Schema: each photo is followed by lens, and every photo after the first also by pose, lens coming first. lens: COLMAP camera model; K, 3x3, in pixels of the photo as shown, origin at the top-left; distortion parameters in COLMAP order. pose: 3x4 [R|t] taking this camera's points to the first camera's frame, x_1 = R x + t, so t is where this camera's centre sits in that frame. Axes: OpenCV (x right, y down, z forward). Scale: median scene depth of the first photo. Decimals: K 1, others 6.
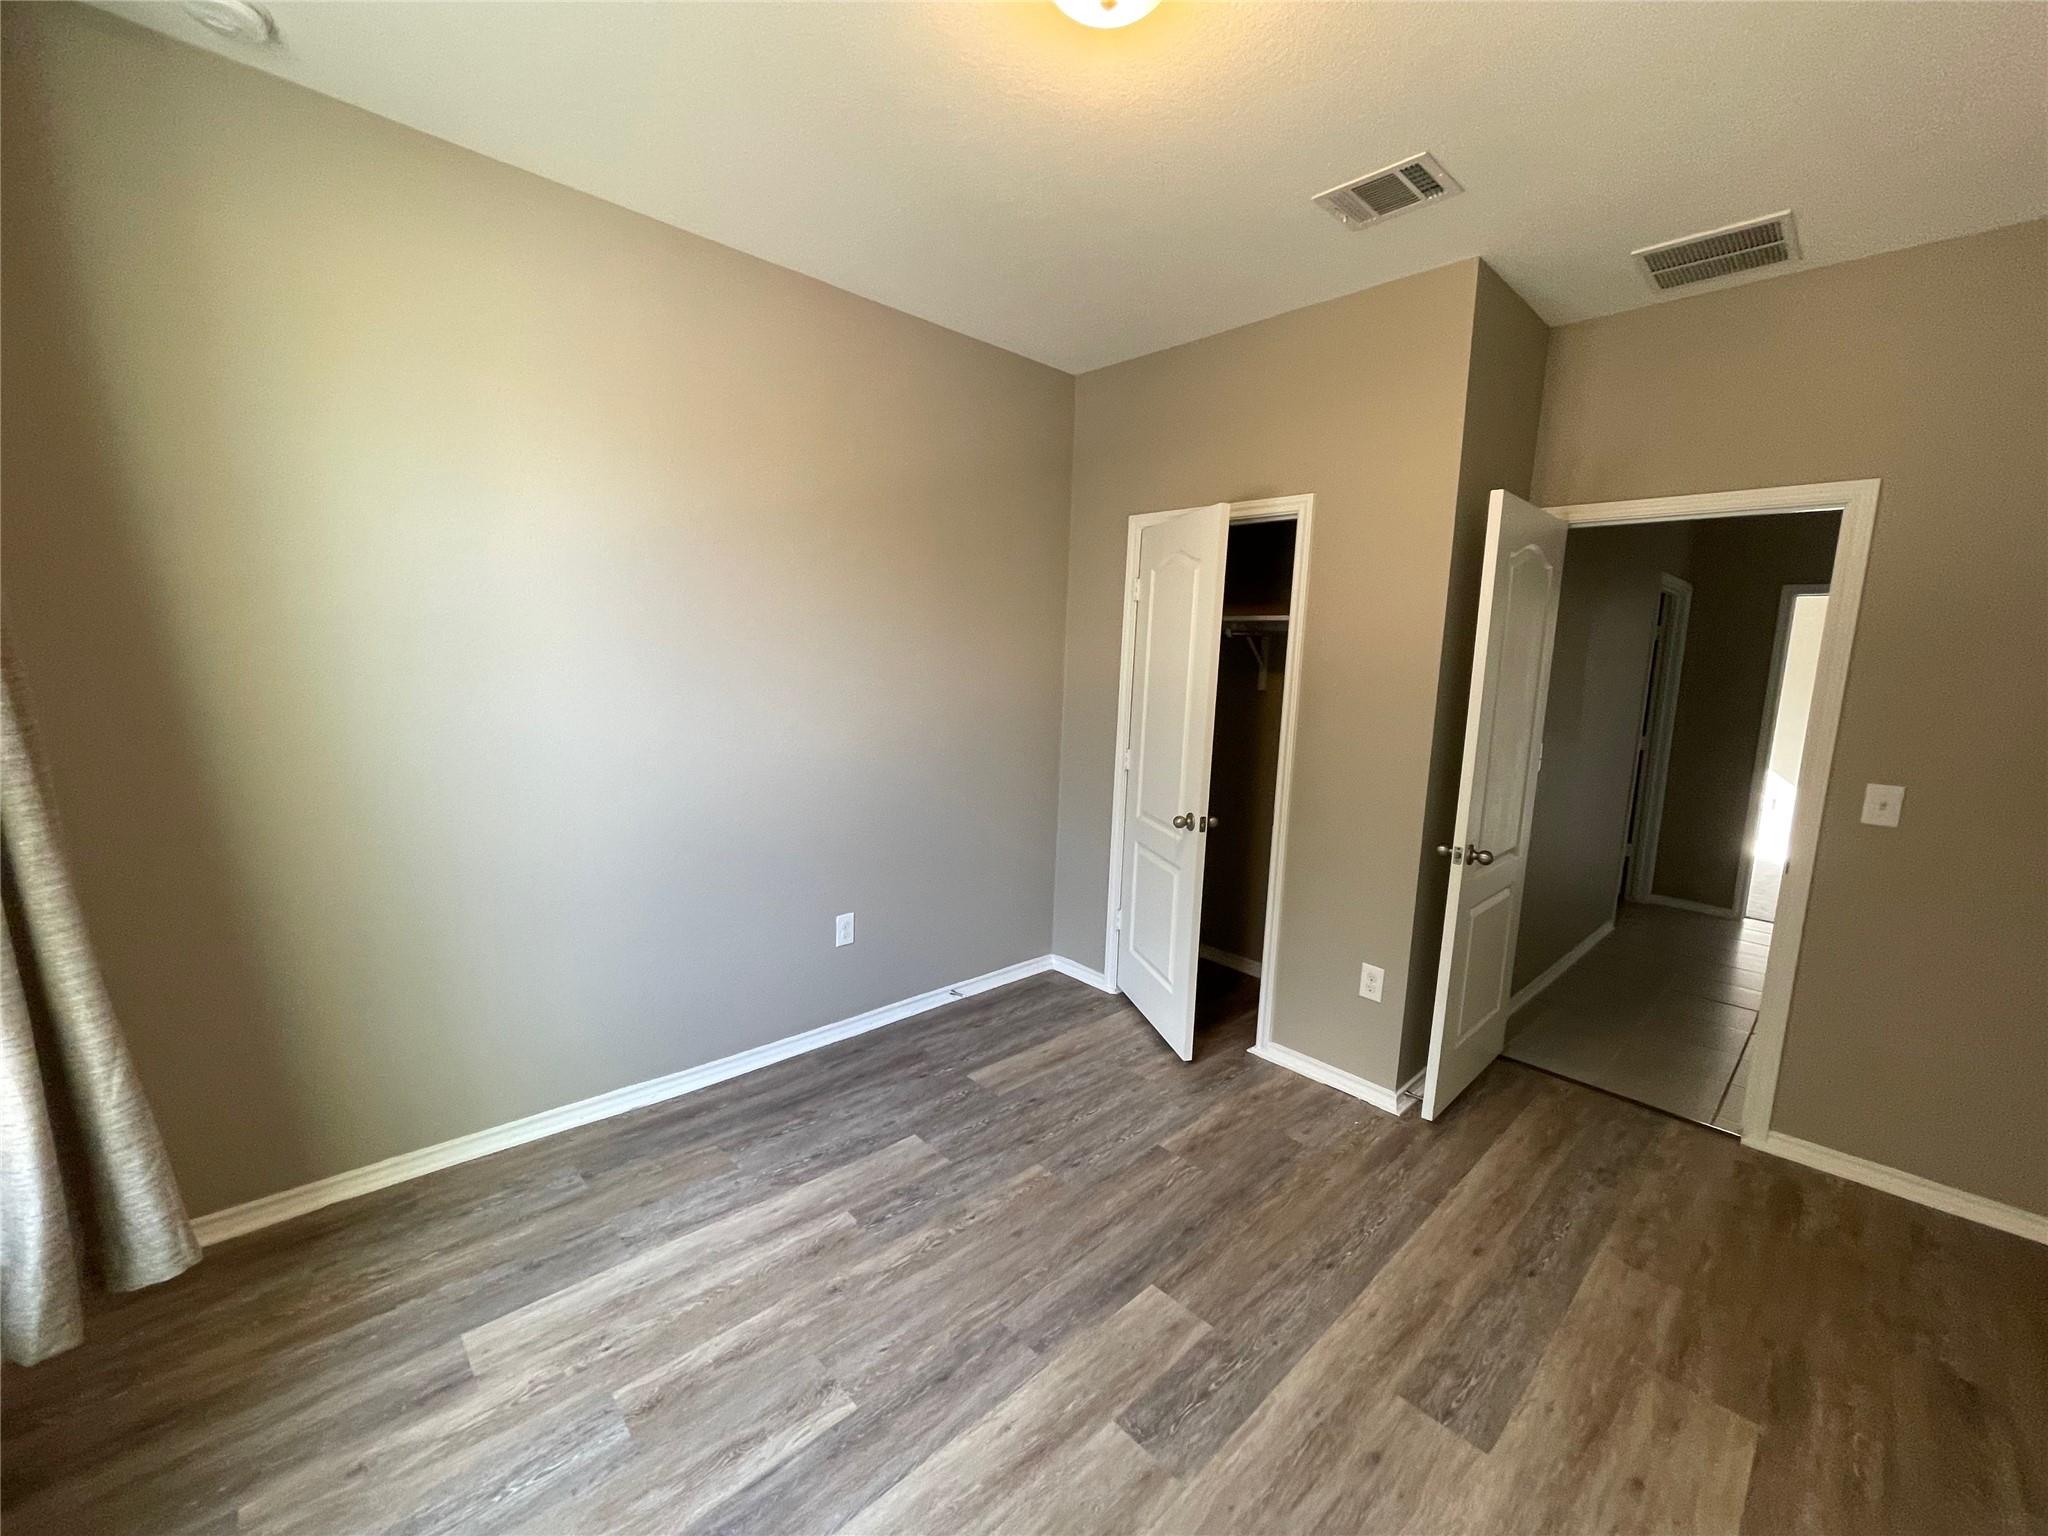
lens RADIAL K [[837.2, 0, 1020.4], [0, 837.2, 766.9], [0, 0, 1]] dist [-0.000444, 0.004484]
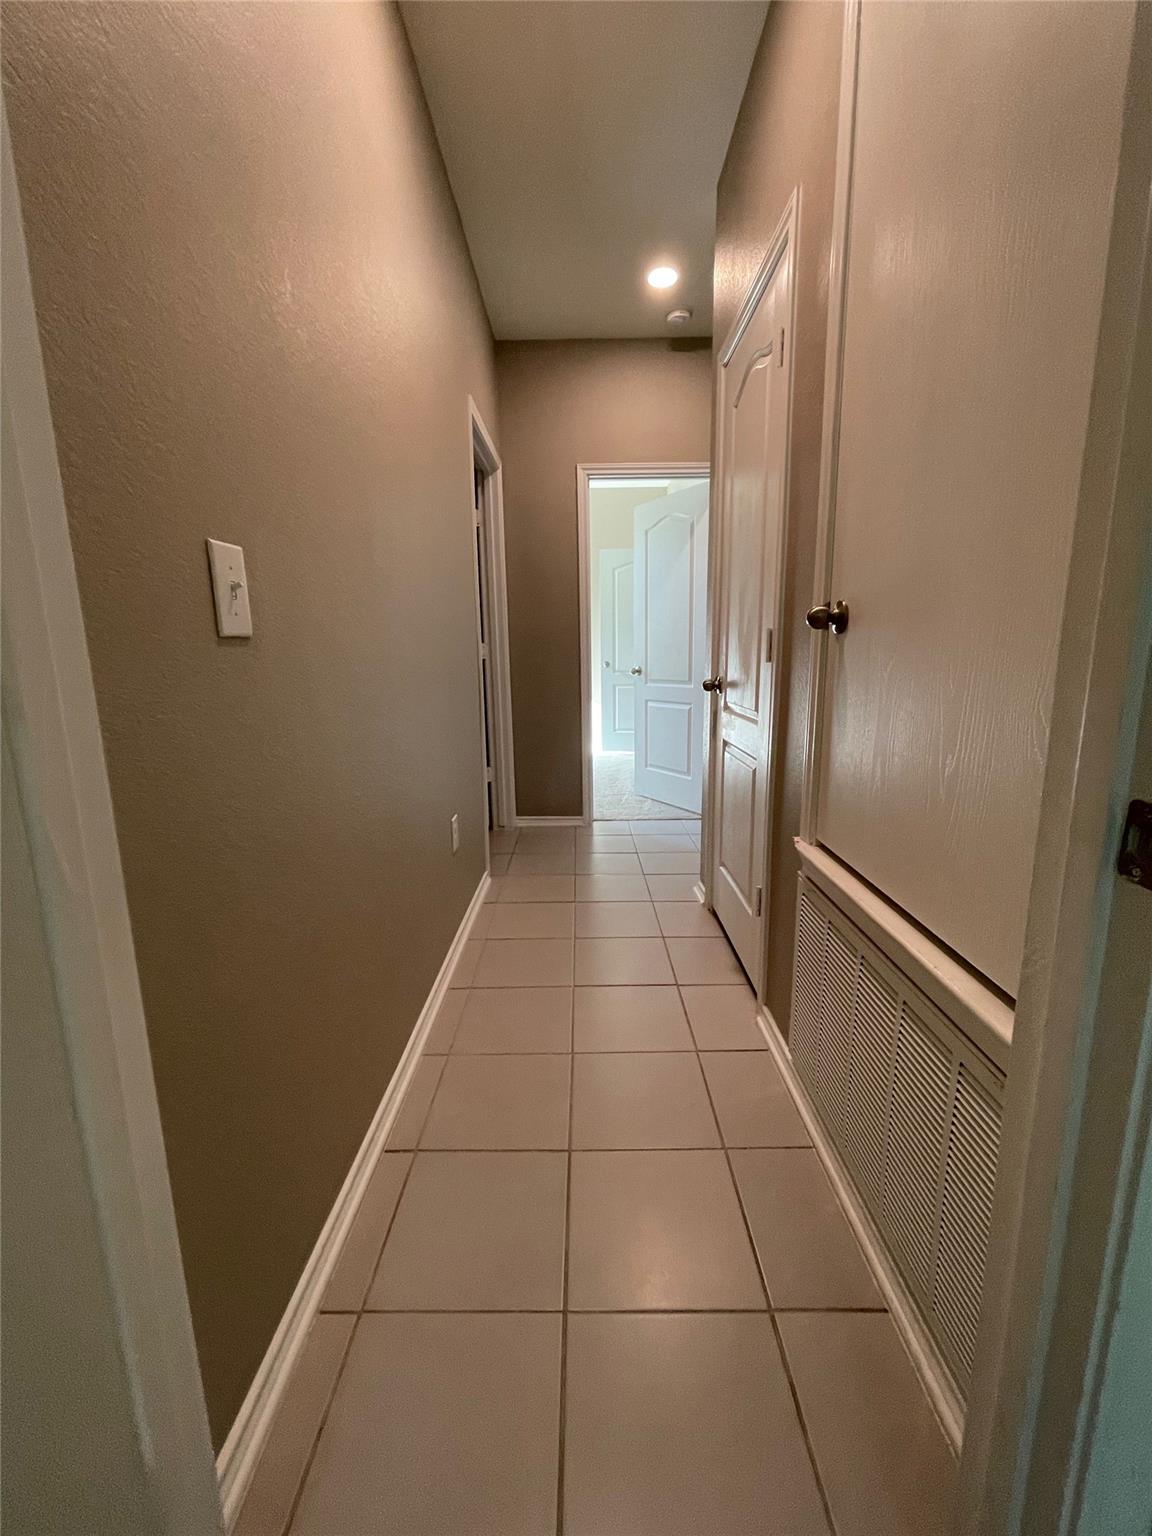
lens RADIAL K [[627.9, 0, 580.5], [0, 627.9, 765.6], [0, 0, 1]] dist [-0.000444, 0.004484]
pose [[0.688868, -0.177247, 0.702883, 0.750185], [0.136592, 0.984014, 0.114272, 0.061191], [-0.711901, 0.017290, 0.702067, 1.063926]]
